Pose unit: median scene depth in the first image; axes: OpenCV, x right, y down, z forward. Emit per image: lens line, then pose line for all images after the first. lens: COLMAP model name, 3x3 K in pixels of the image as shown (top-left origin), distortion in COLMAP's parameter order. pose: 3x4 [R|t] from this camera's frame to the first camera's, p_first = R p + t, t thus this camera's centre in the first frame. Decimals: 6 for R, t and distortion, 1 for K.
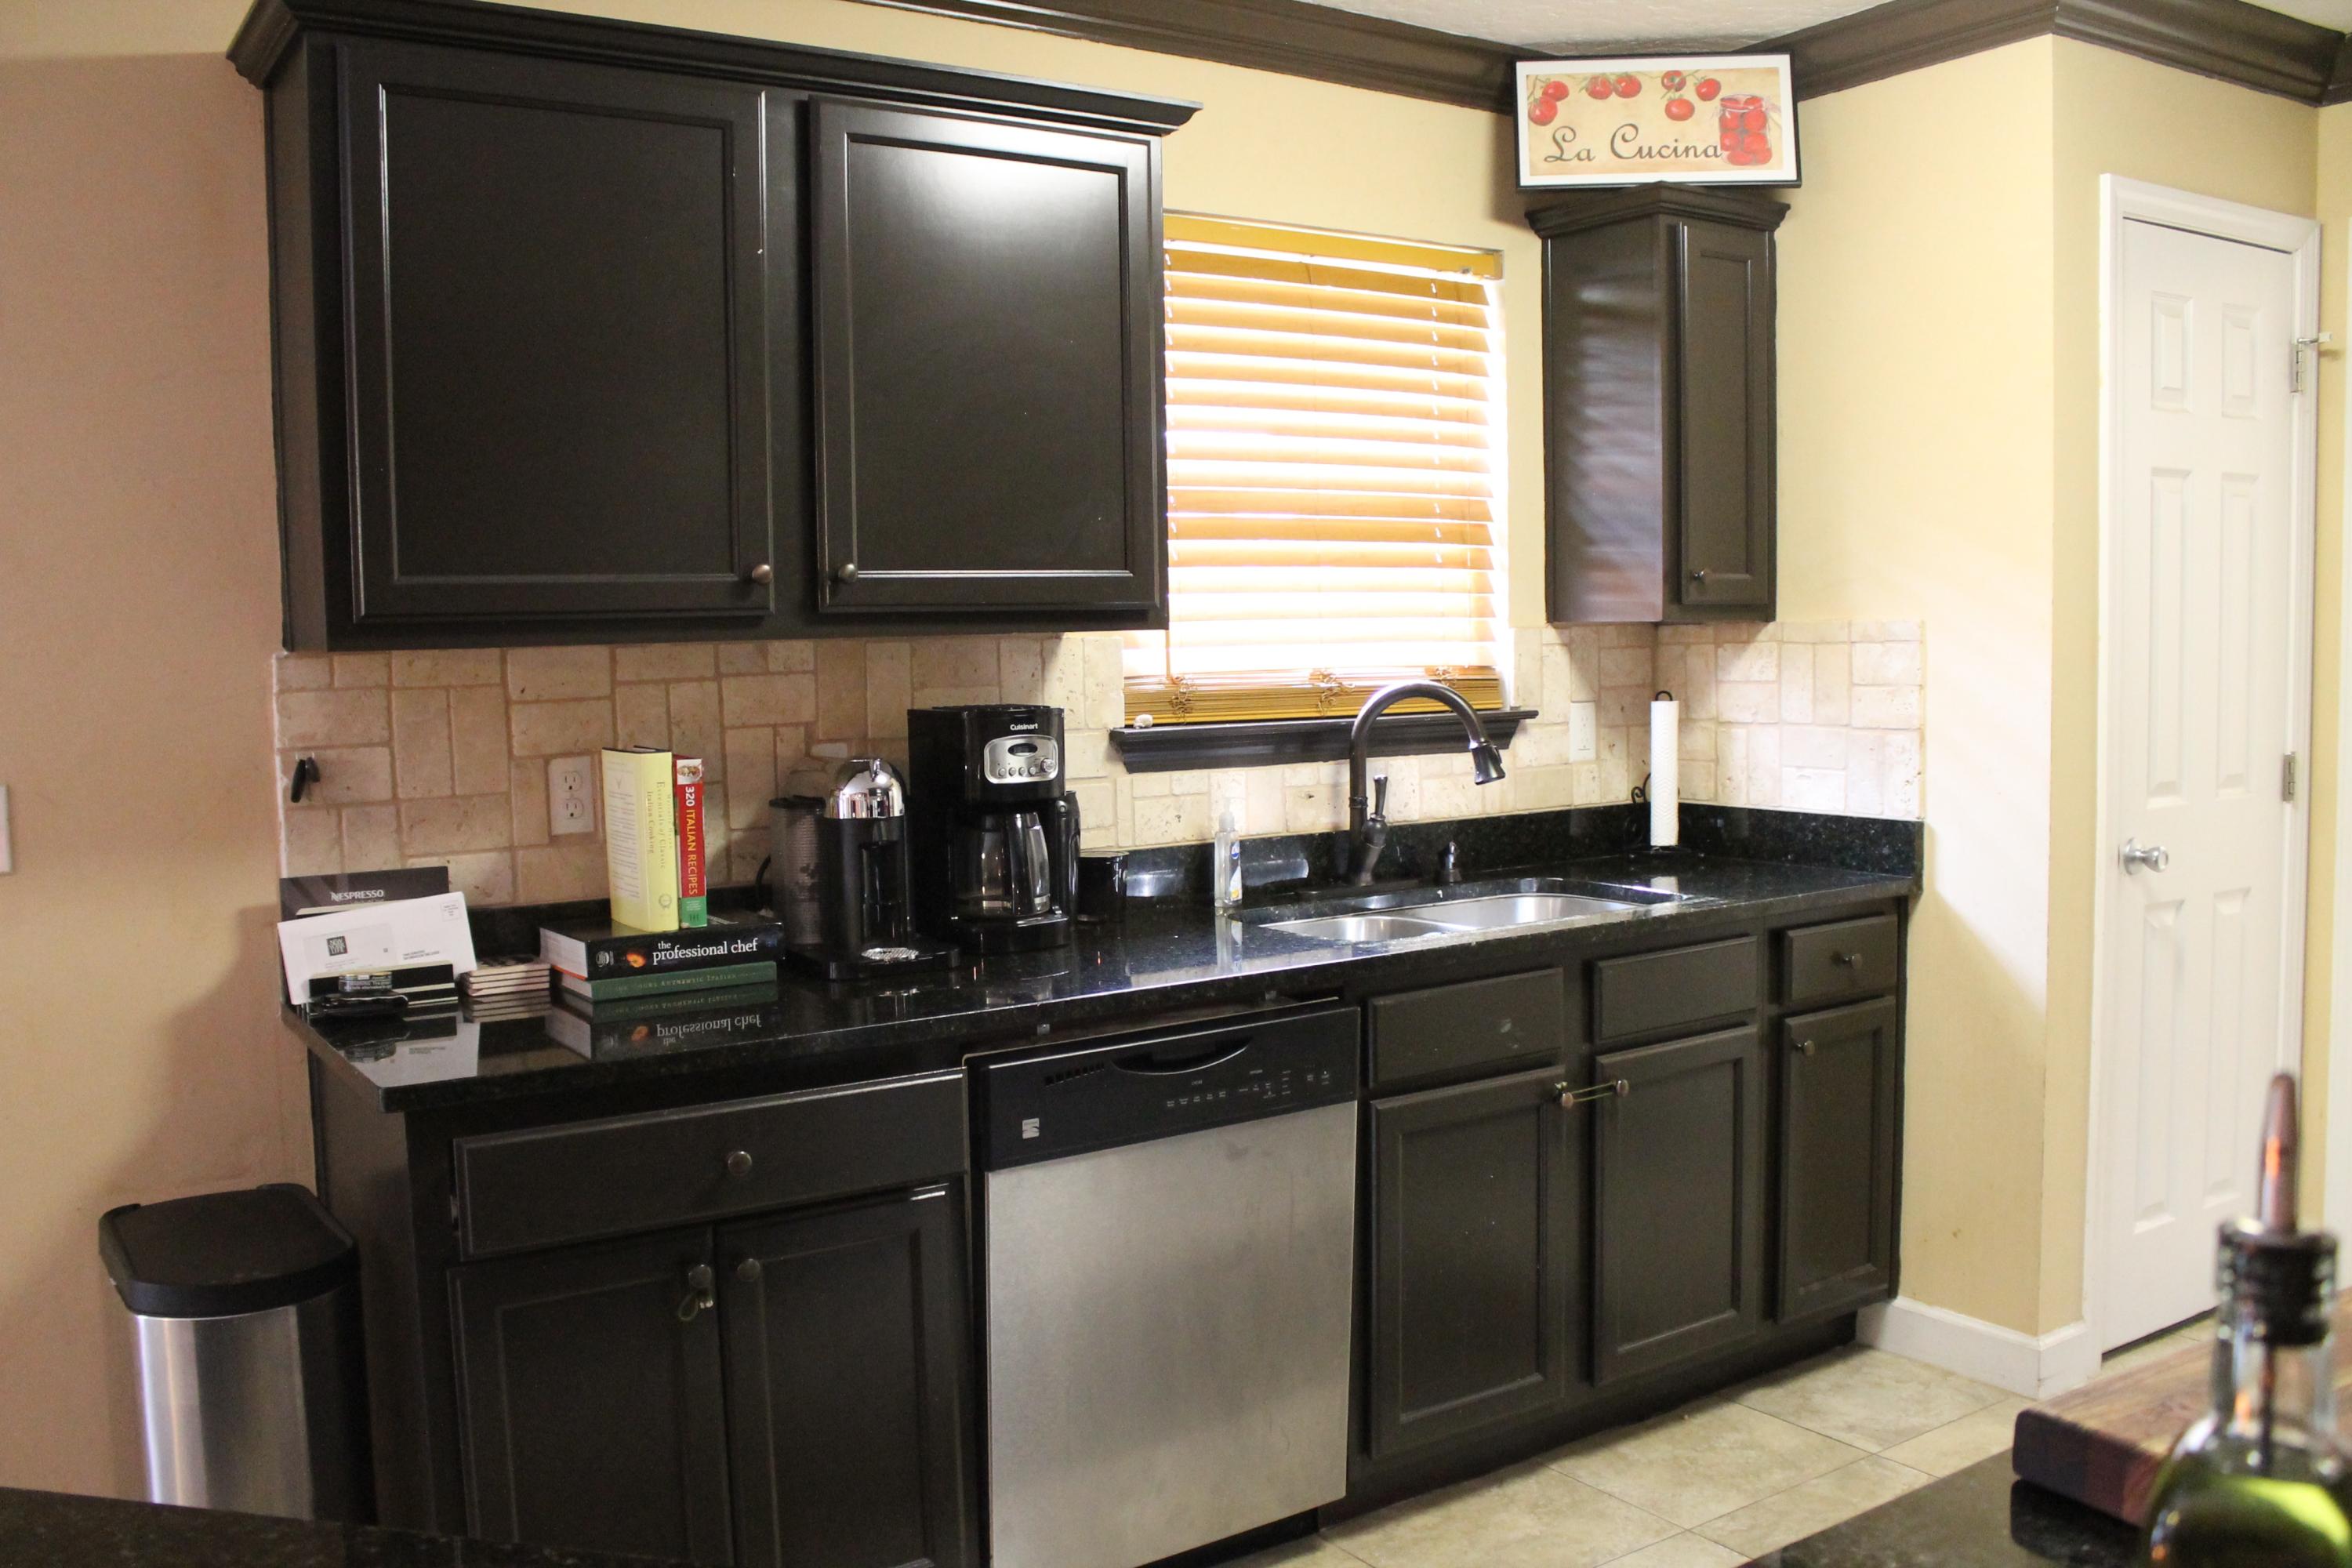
lens RADIAL K [[1984.1, 0, 1176.0], [0, 1984.1, 784.0], [0, 0, 1]] dist [-0.141054, 0.148357]
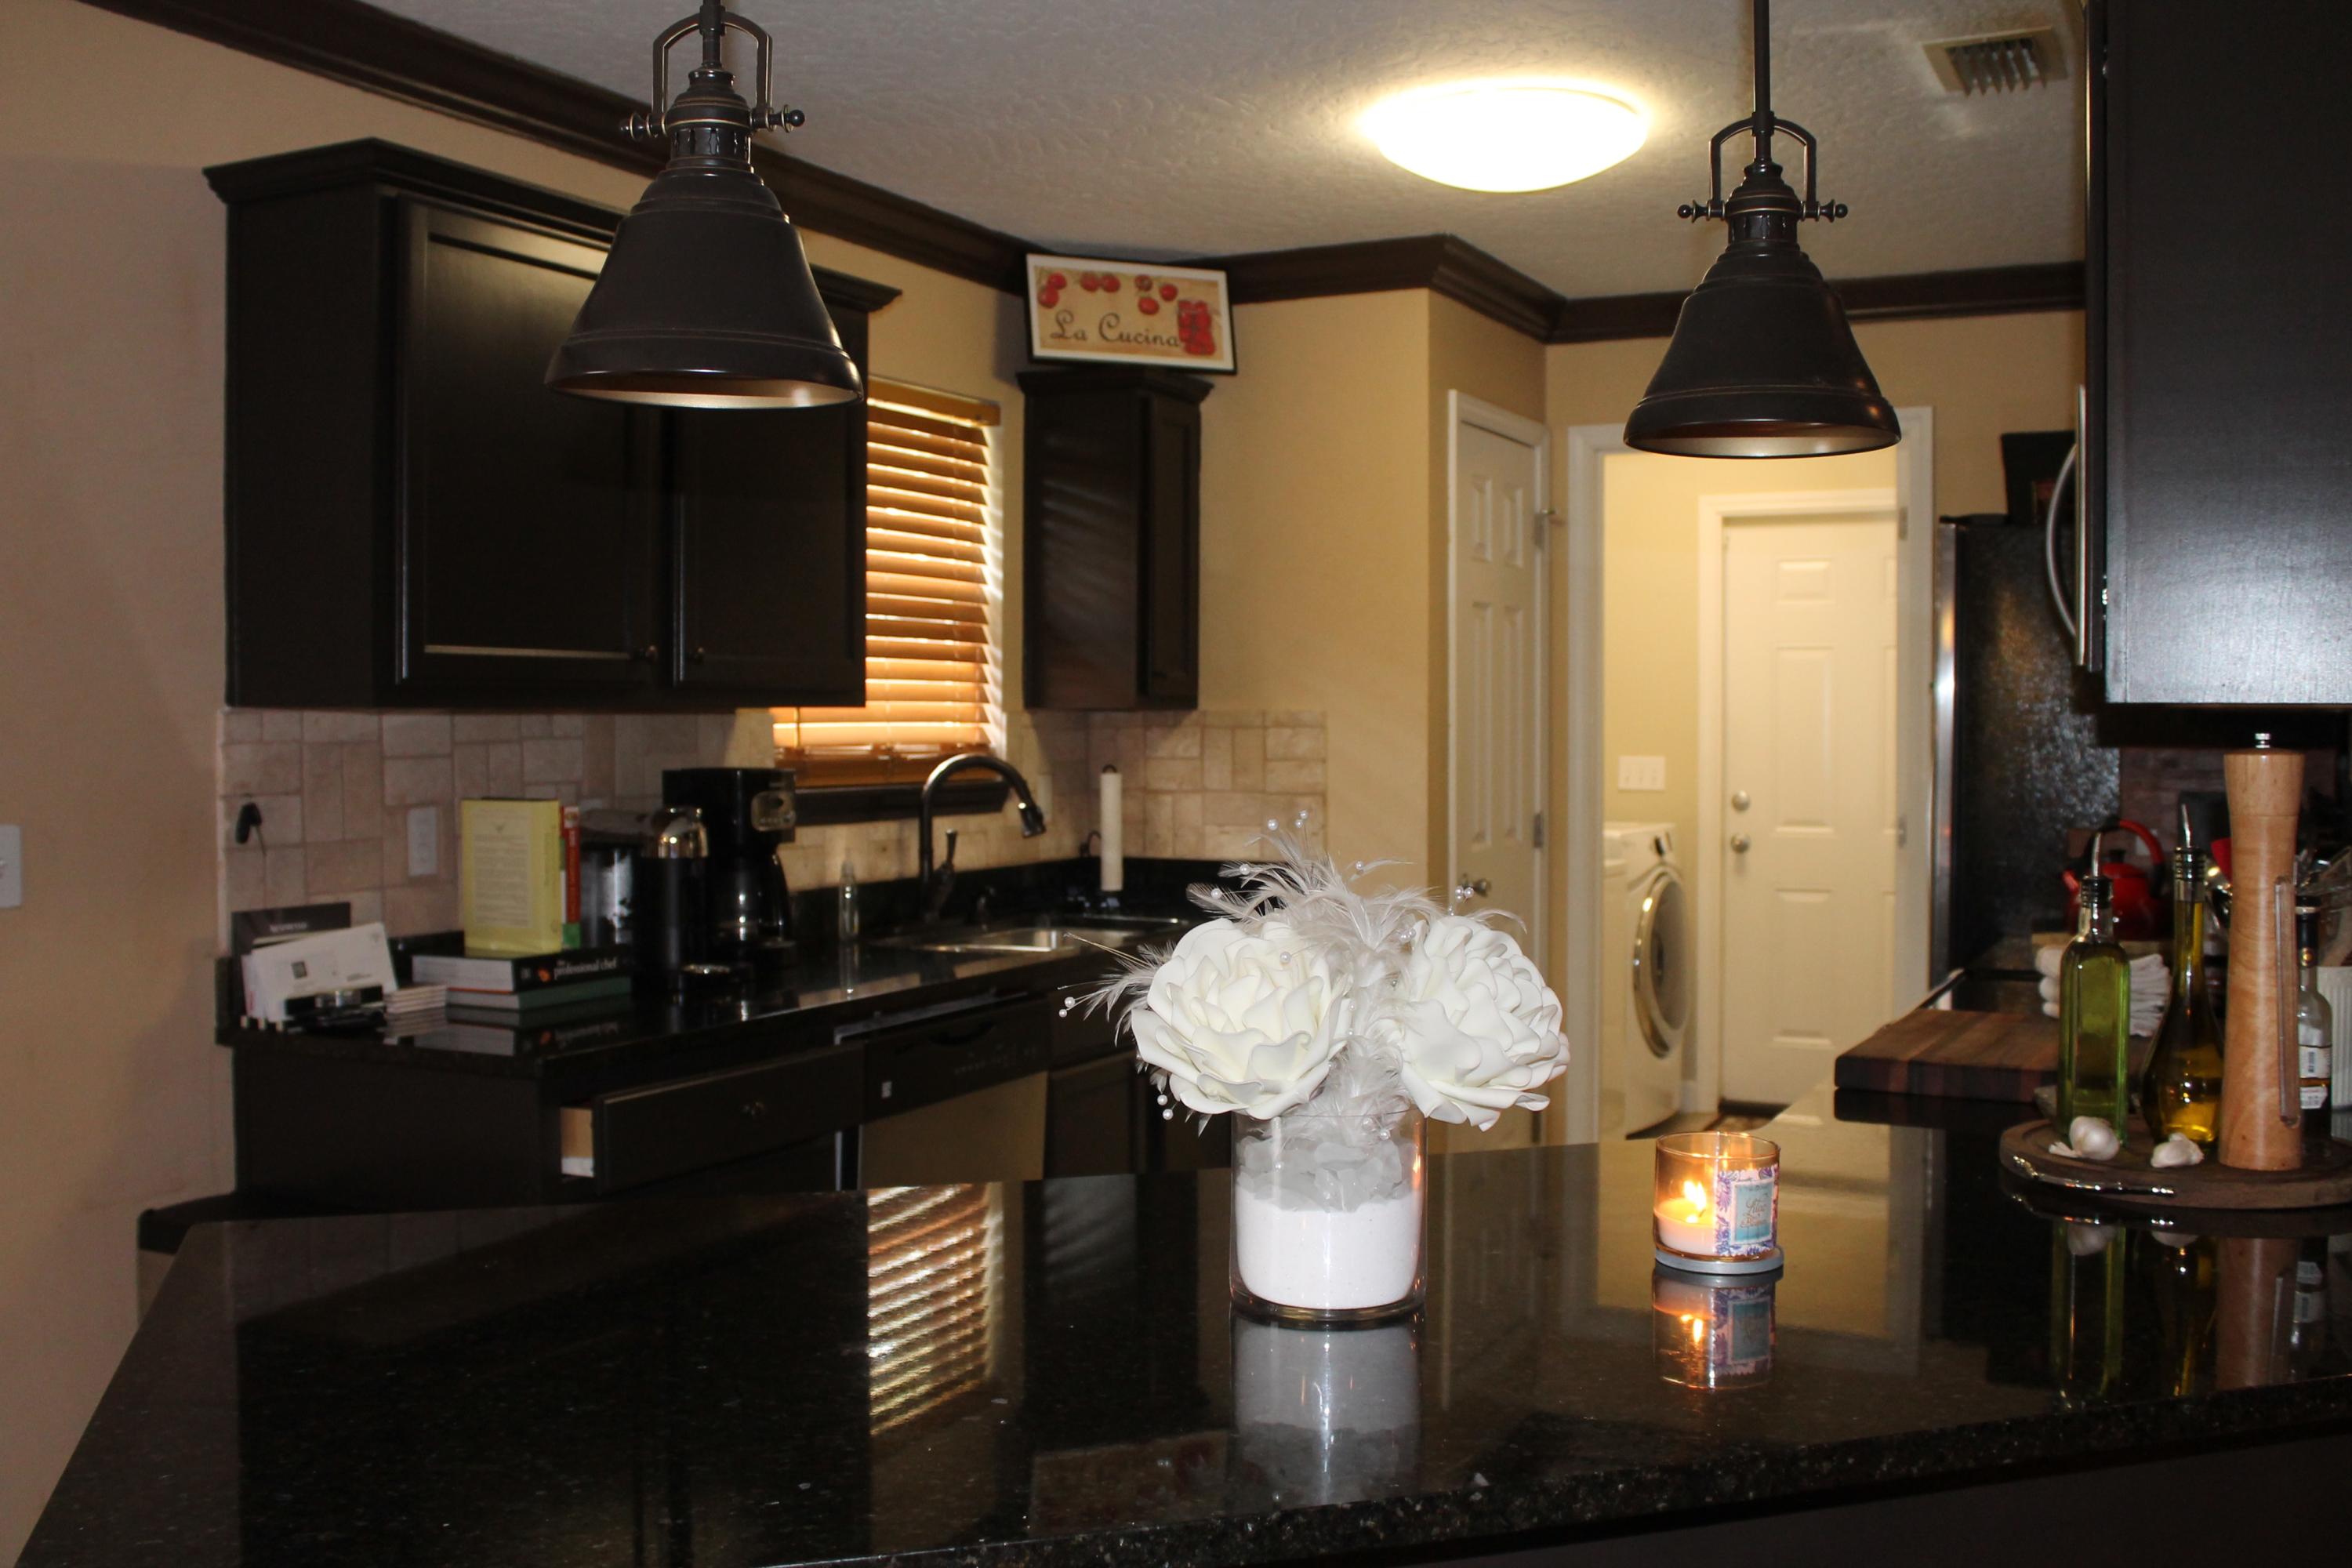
lens RADIAL K [[2225.6, 0, 1176.8], [0, 2225.6, 728.7], [0, 0, 1]] dist [-0.008219, -0.002464]
pose [[0.875664, 0.015942, 0.482657, -0.425155], [0.020232, 0.997366, -0.069649, 0.030605], [-0.482497, 0.070754, 0.873035, -0.262857]]
